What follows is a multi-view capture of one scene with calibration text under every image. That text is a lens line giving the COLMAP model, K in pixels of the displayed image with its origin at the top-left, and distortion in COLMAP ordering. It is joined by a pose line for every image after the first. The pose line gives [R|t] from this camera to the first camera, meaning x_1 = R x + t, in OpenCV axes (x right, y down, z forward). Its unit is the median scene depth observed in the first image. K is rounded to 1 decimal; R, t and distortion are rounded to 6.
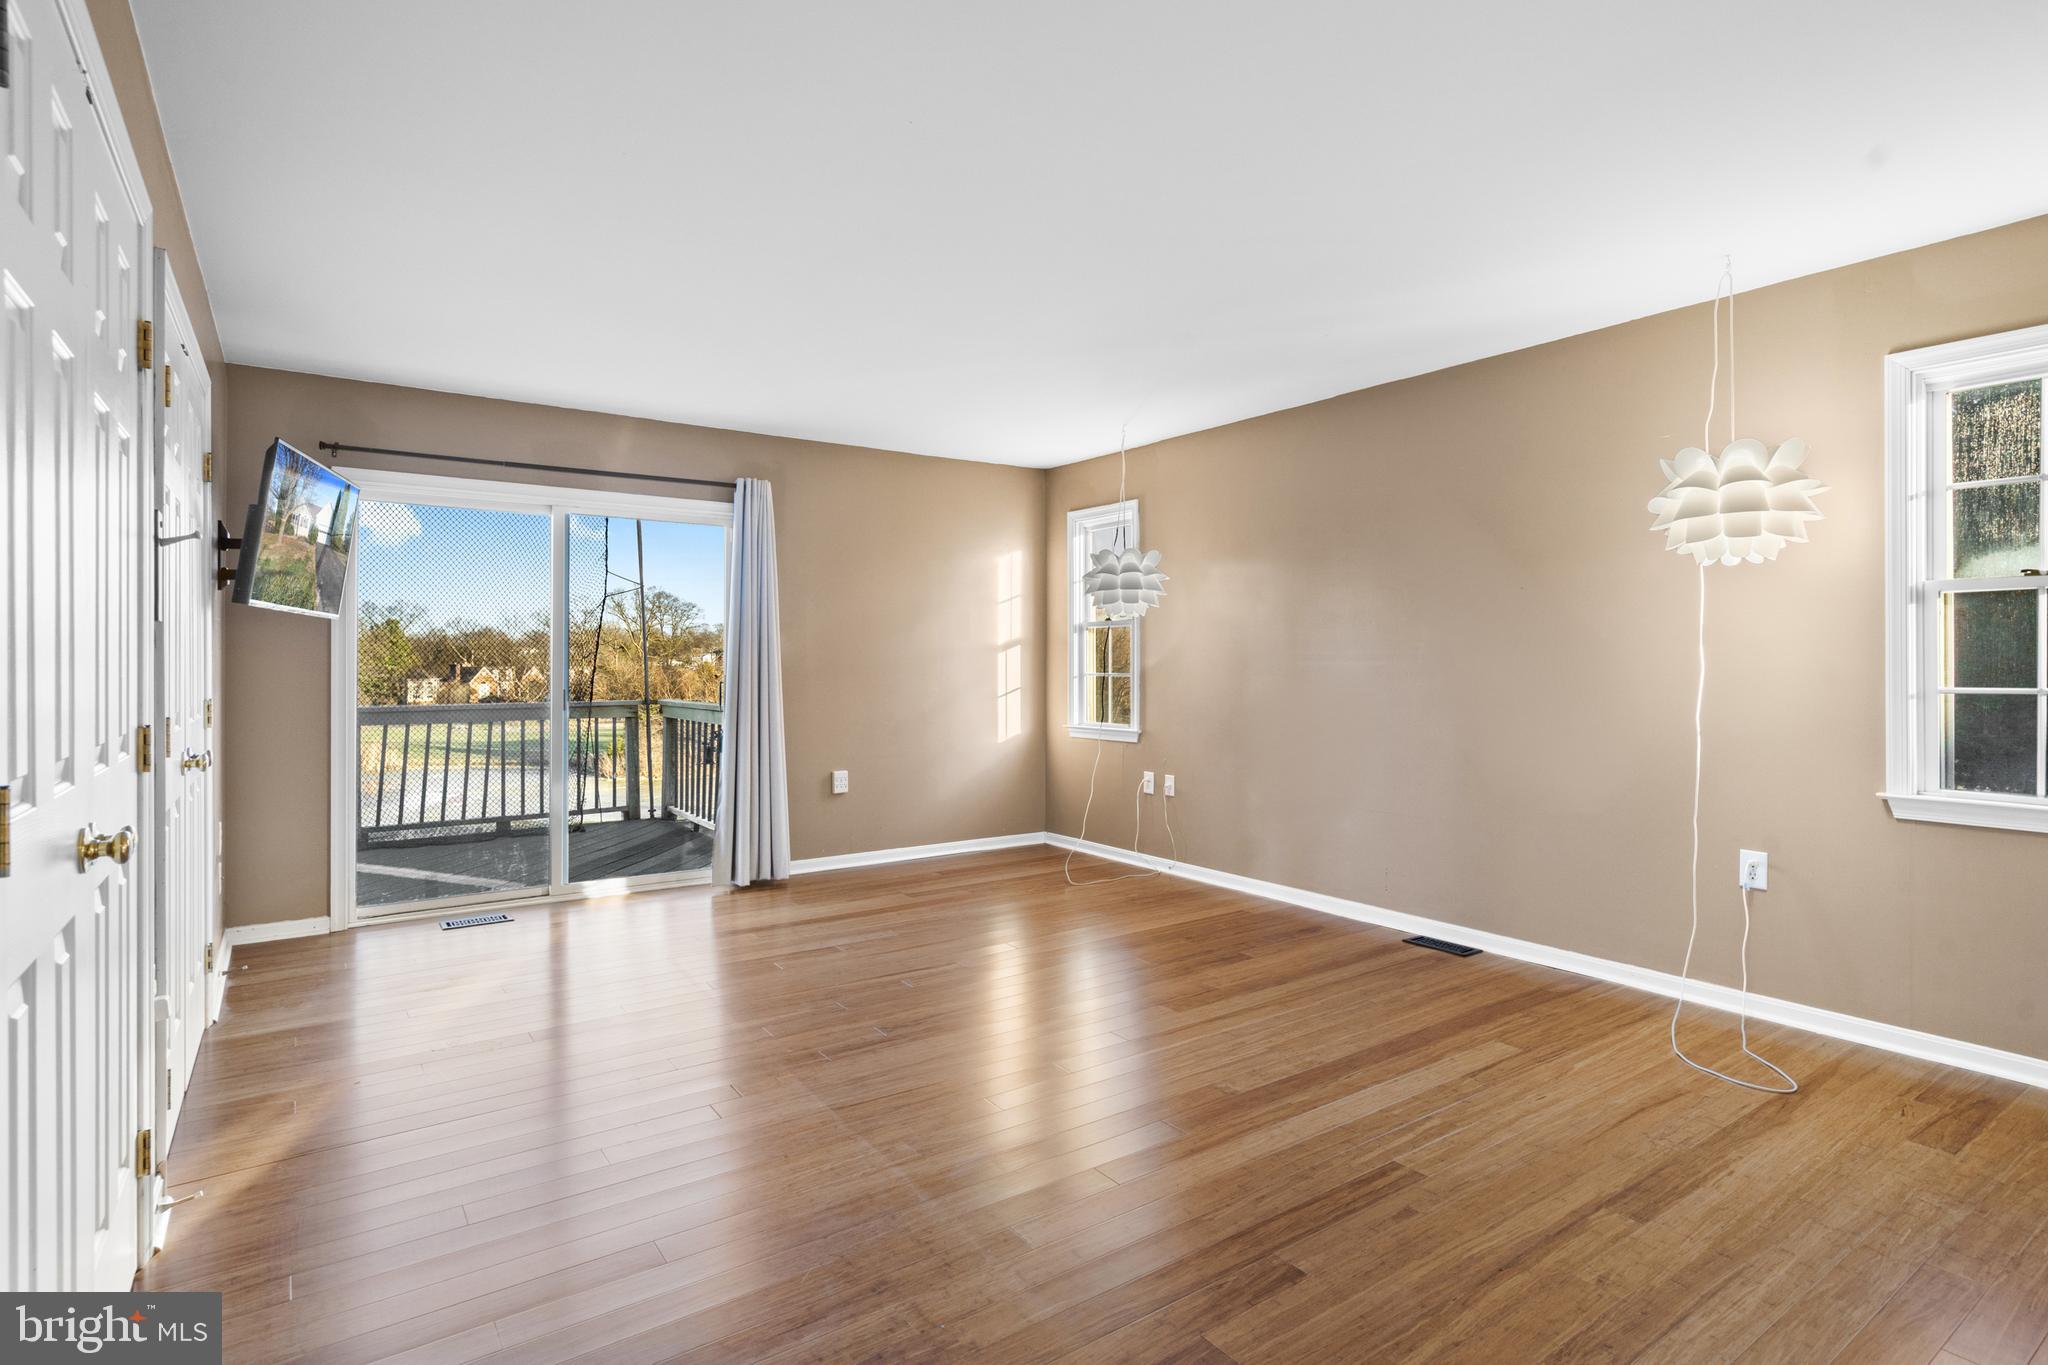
lens RADIAL K [[1018.9, 0, 1024.4], [0, 1018.9, 668.5], [0, 0, 1]] dist [0.001944, 0.000293]
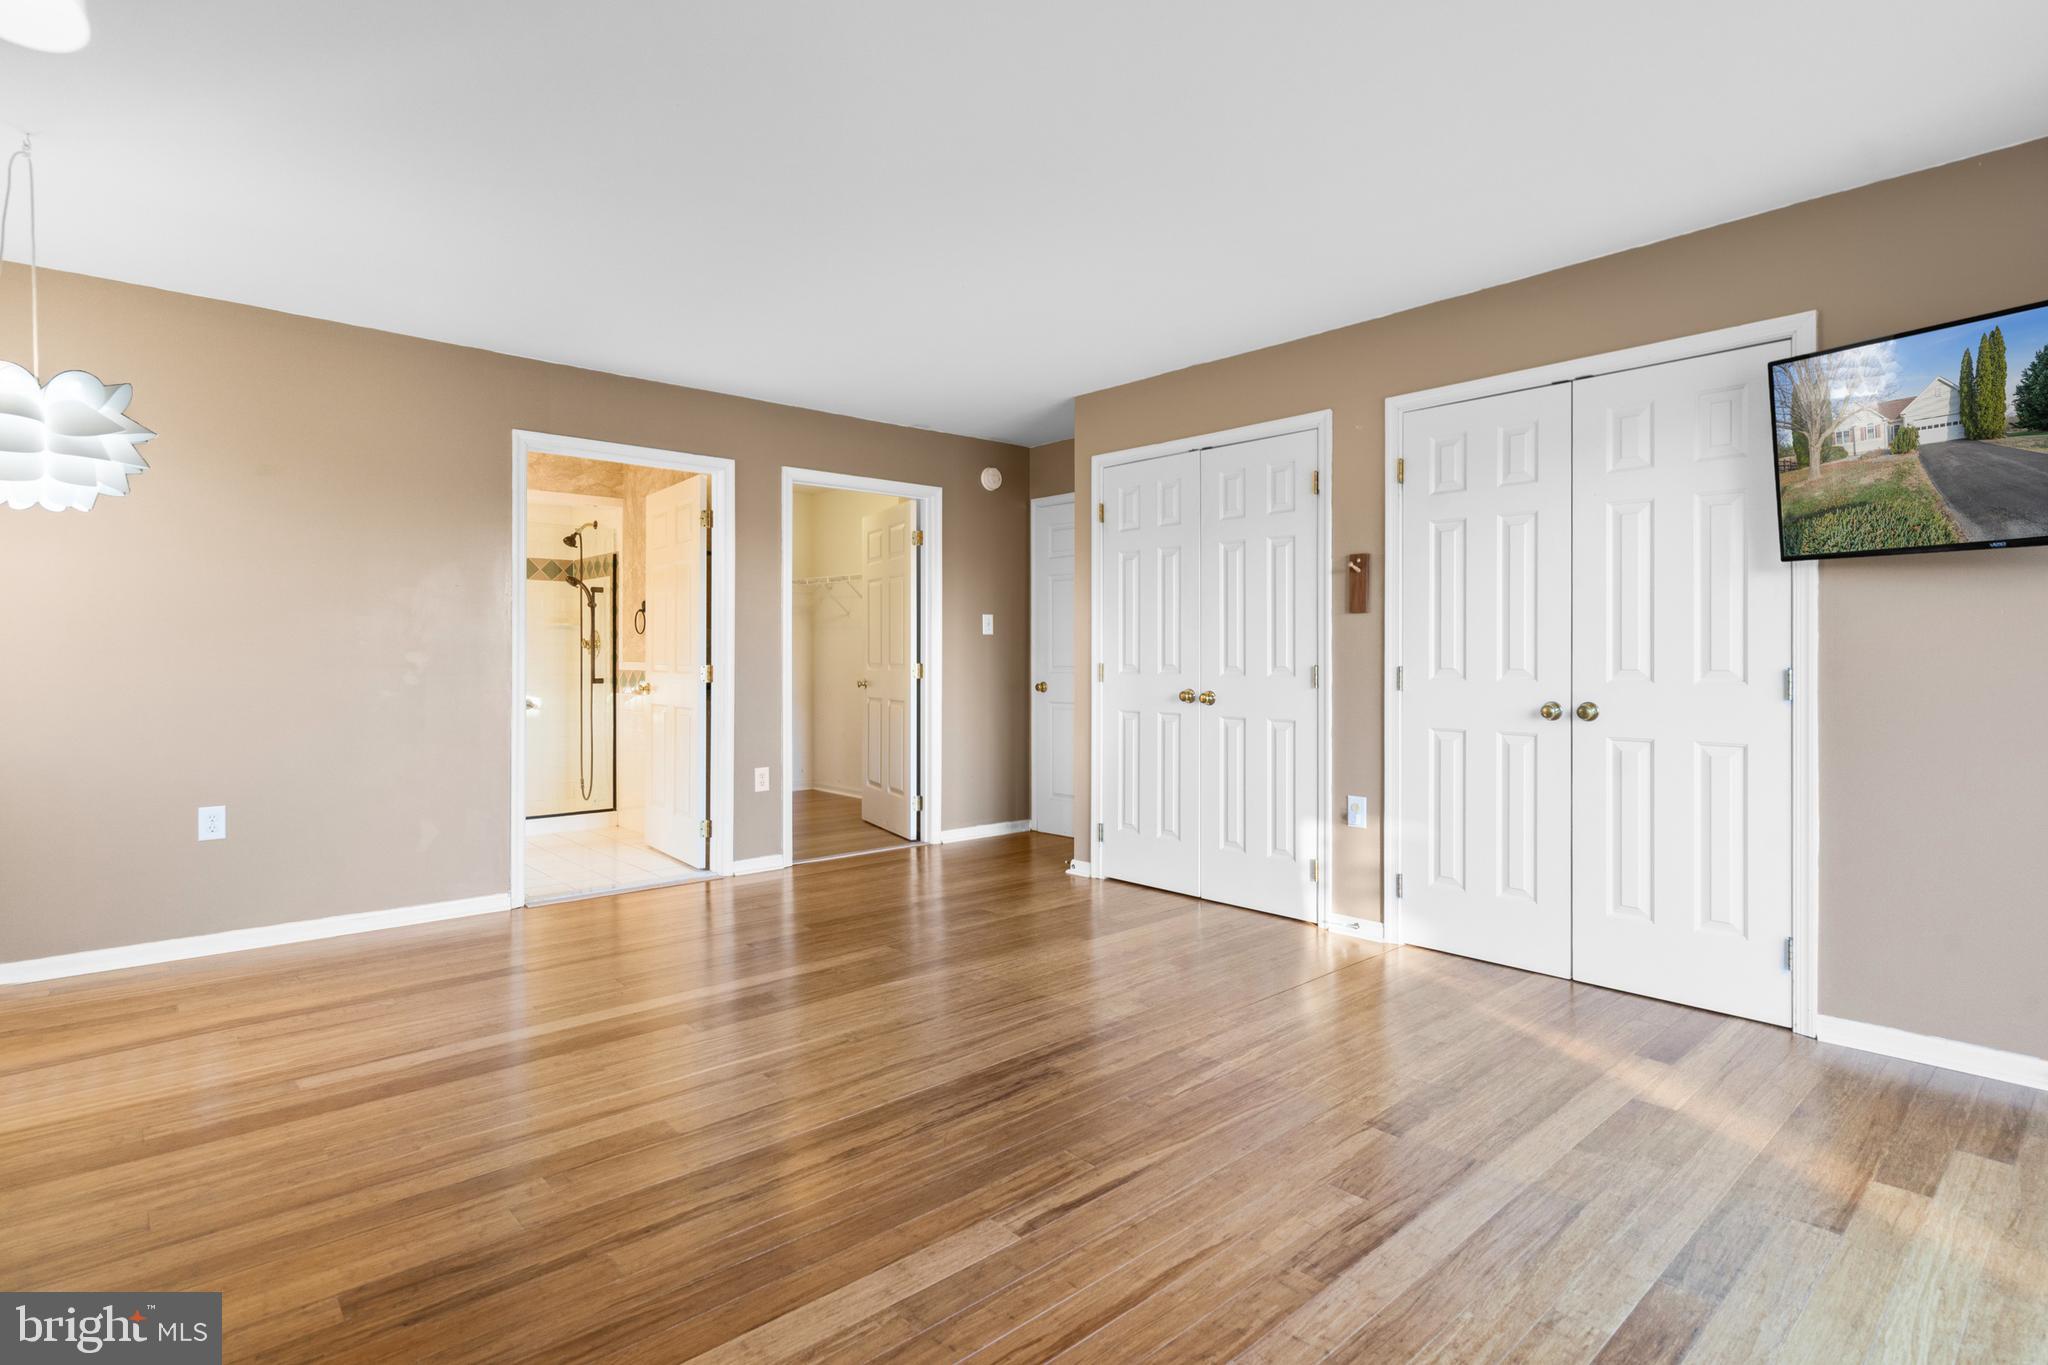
lens RADIAL K [[1018.9, 0, 1026.0], [0, 1018.9, 668.4], [0, 0, 1]] dist [0.001944, 0.000293]
pose [[-0.992762, -0.000751, -0.120094, -0.013575], [-0.002824, 0.999850, 0.017092, 0.012653], [0.120063, 0.017307, -0.992615, 1.762746]]
